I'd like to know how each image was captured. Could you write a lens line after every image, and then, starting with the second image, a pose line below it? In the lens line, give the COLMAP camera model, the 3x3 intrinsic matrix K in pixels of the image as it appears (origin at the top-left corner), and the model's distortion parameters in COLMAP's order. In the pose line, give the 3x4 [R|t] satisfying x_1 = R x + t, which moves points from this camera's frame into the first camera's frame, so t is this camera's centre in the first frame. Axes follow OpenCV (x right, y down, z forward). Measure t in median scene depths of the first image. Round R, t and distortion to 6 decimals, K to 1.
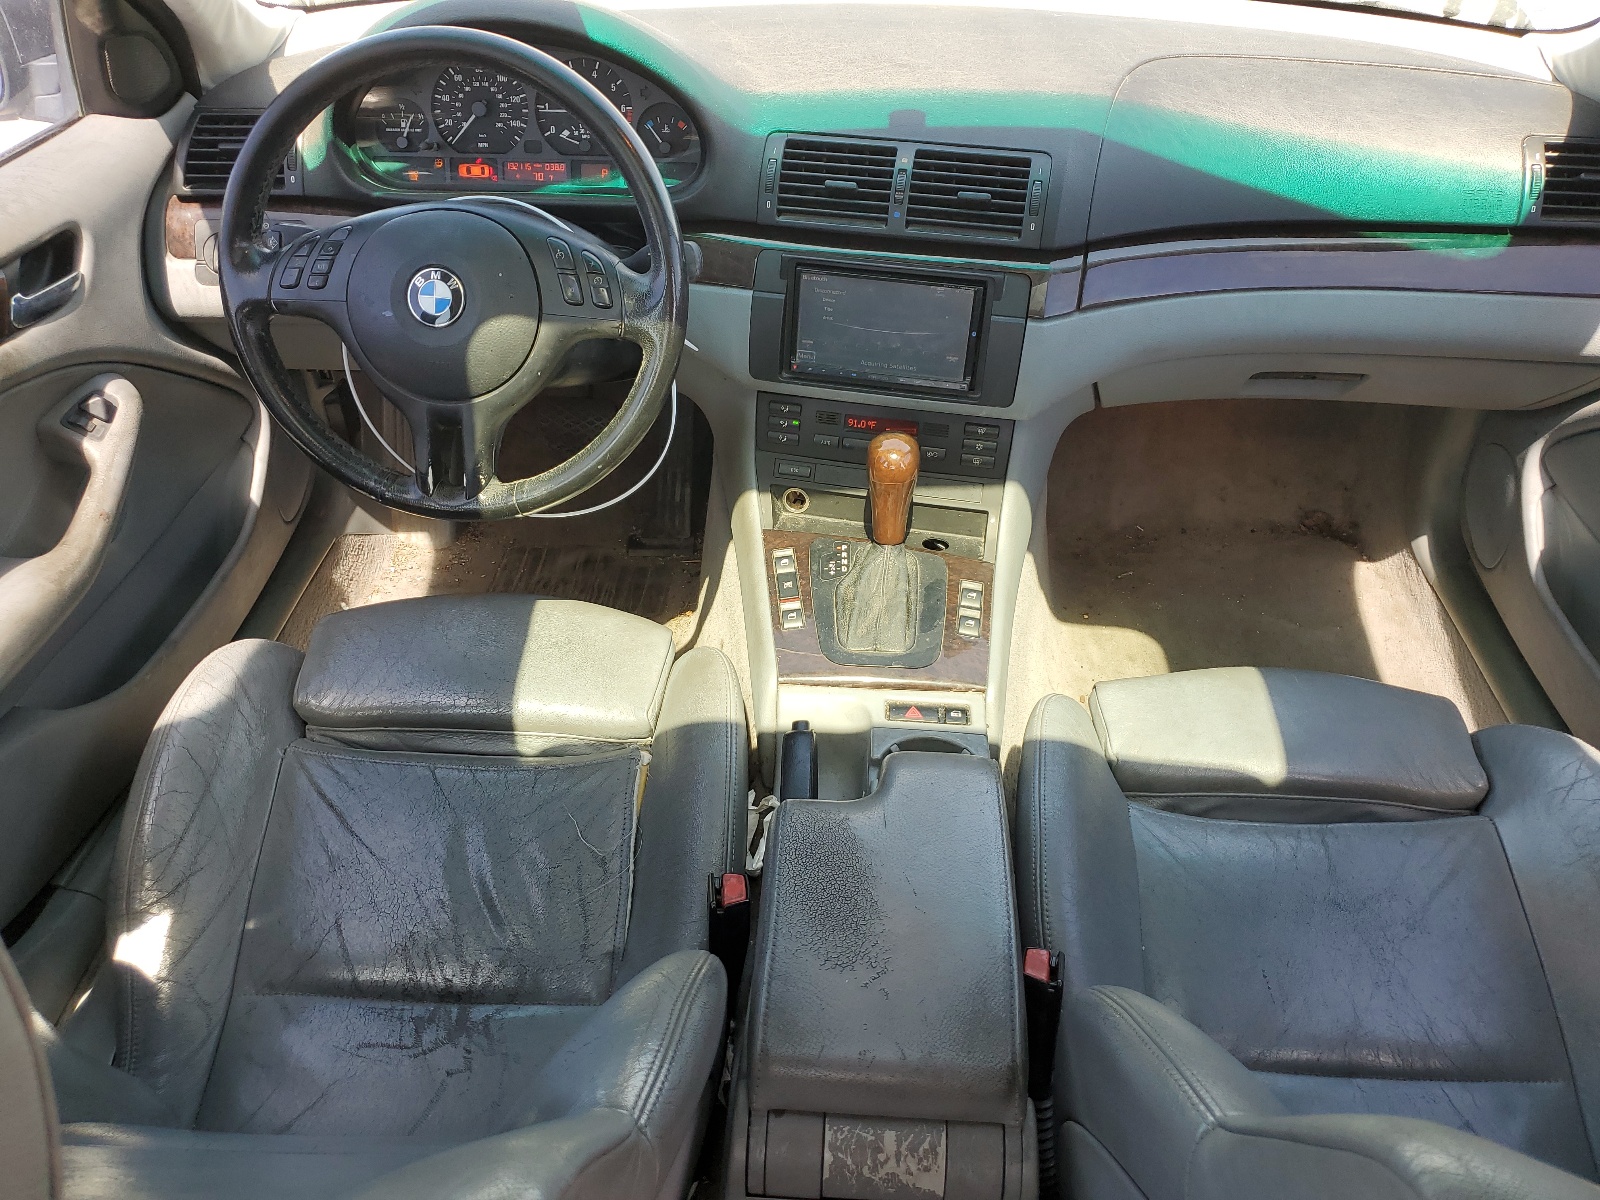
lens RADIAL K [[1227.7, 0, 794.2], [0, 1227.7, 599.4], [0, 0, 1]] dist [0.001158, -0.000940]
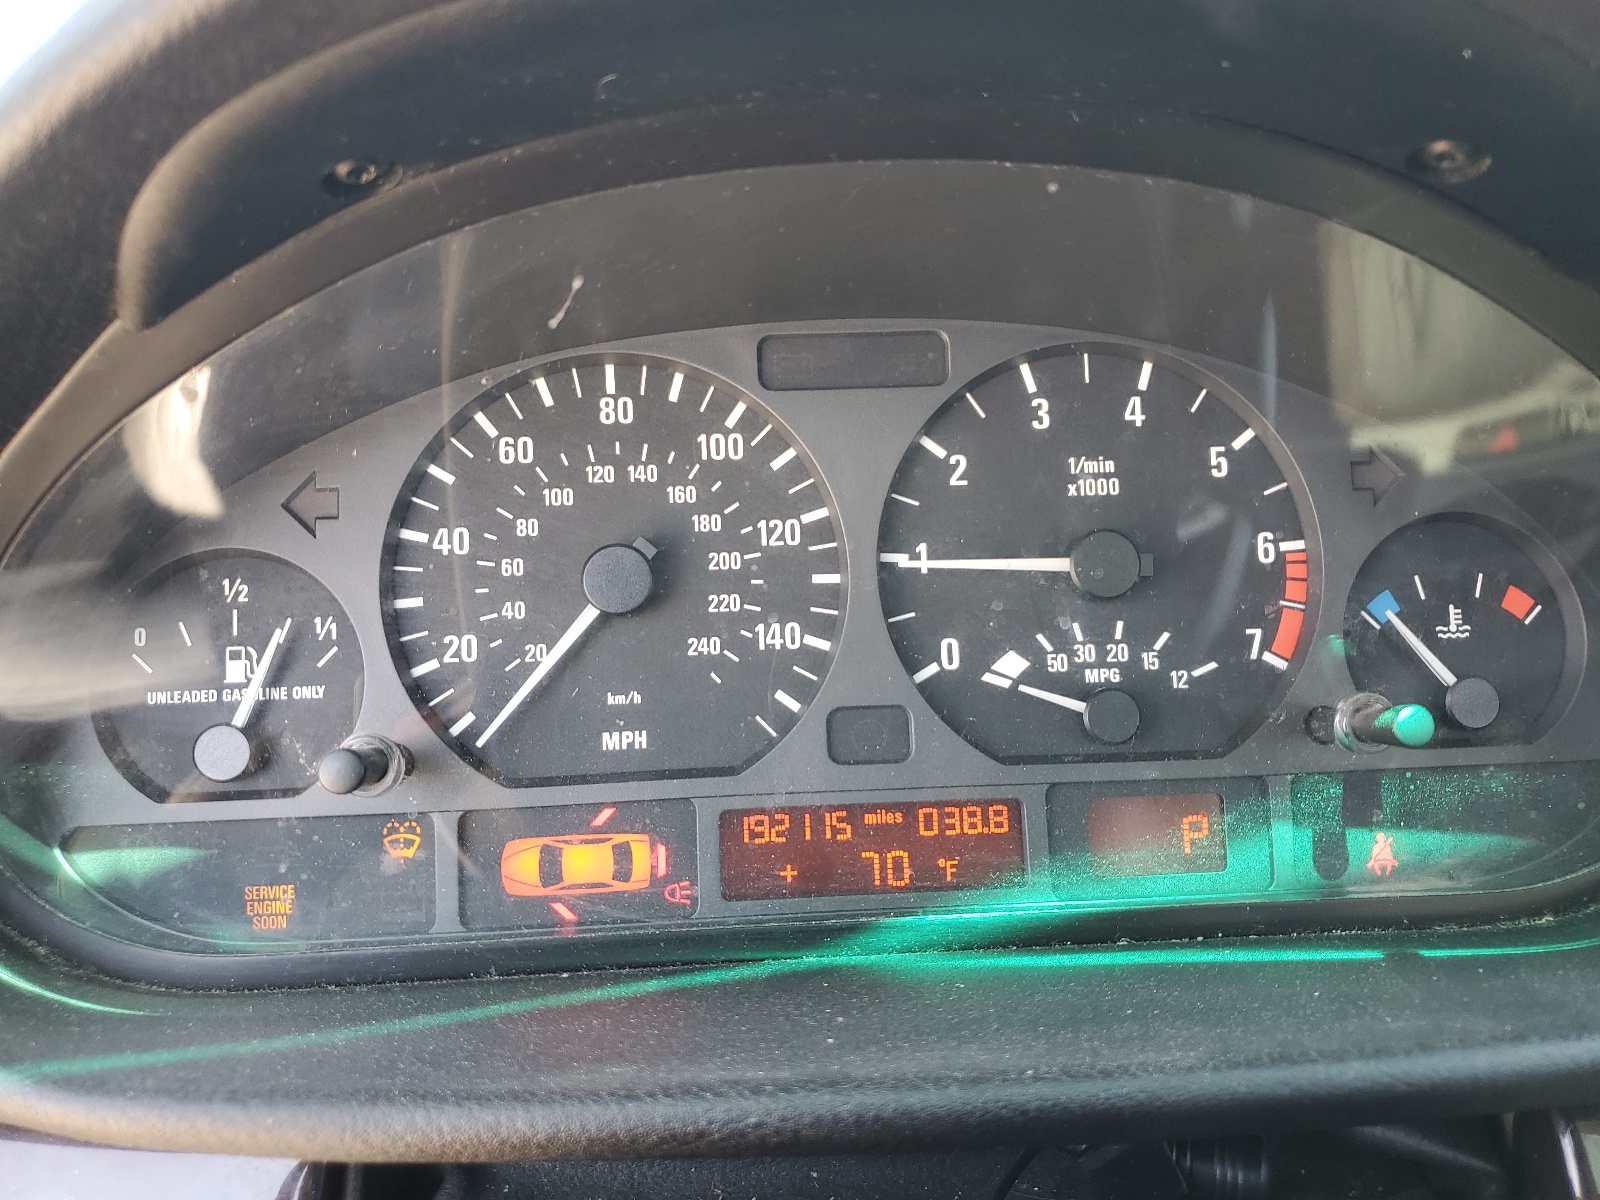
lens RADIAL K [[1227.7, 0, 801.4], [0, 1227.7, 605.1], [0, 0, 1]] dist [0.001158, -0.000940]
pose [[0.994170, -0.050811, 0.095098, -0.243339], [0.084127, 0.917216, -0.389405, -0.308929], [-0.067440, 0.395136, 0.916144, 0.801788]]
